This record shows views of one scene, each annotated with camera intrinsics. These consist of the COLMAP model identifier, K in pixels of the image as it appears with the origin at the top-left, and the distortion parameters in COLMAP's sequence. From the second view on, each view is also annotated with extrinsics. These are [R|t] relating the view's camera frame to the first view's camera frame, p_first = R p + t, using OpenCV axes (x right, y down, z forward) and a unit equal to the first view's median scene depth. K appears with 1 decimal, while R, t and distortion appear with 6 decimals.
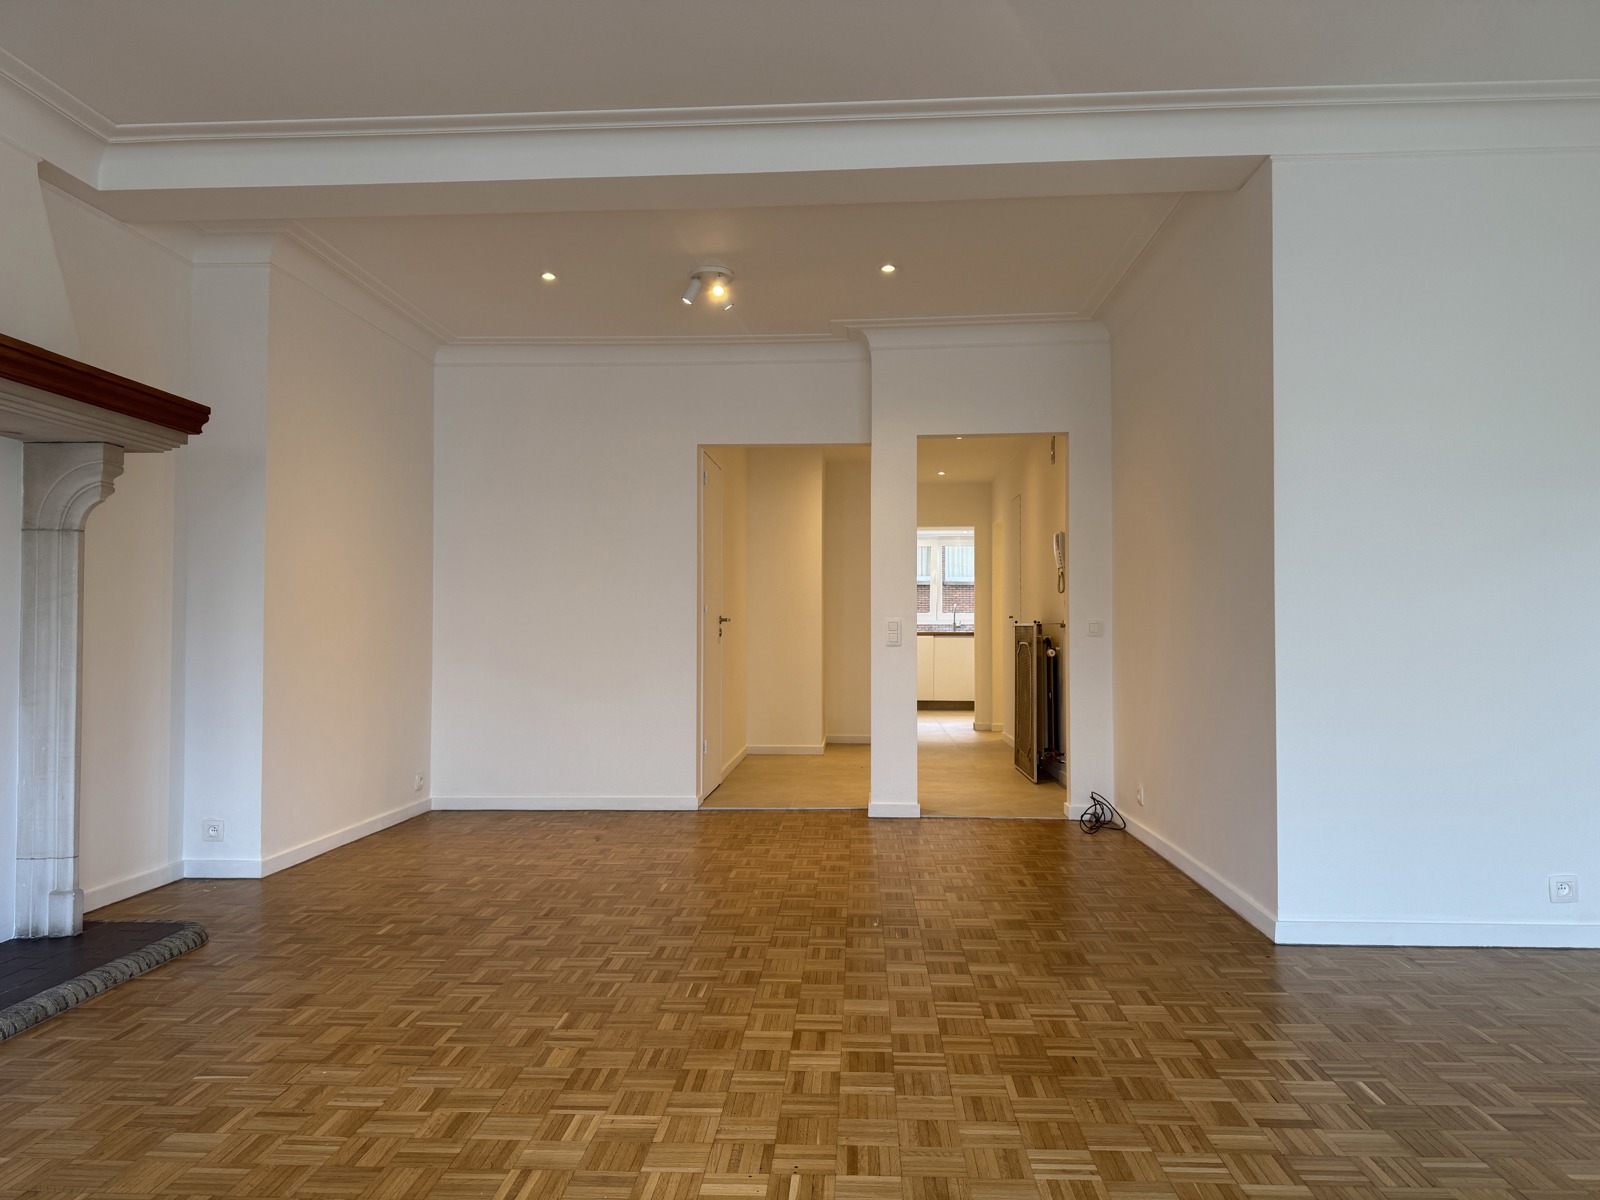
lens RADIAL K [[1136.9, 0, 805.6], [0, 1136.9, 591.3], [0, 0, 1]] dist [0.049668, -0.044123]
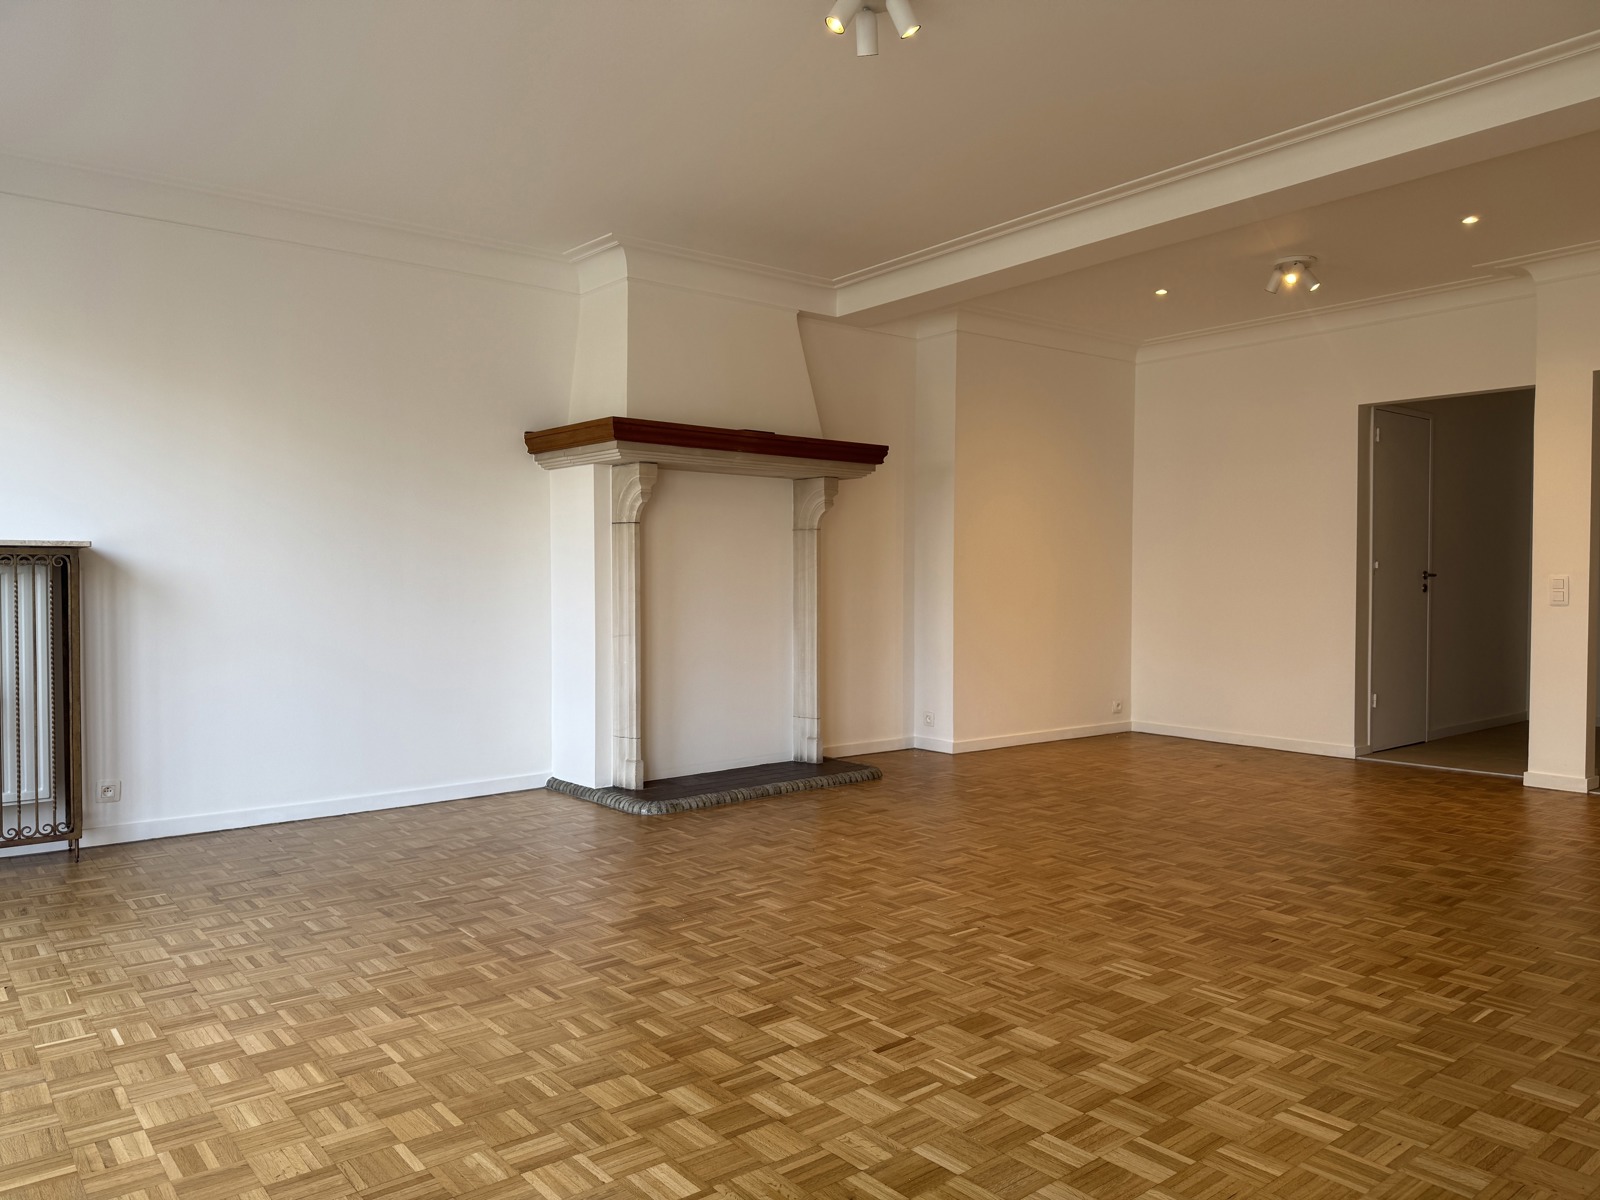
lens RADIAL K [[1136.9, 0, 788.2], [0, 1136.9, 603.9], [0, 0, 1]] dist [0.049668, -0.044123]
pose [[0.663304, 0.017420, -0.748147, 0.673489], [0.026723, 0.998540, 0.046942, -0.025341], [0.747873, -0.051130, 0.661870, -0.170423]]
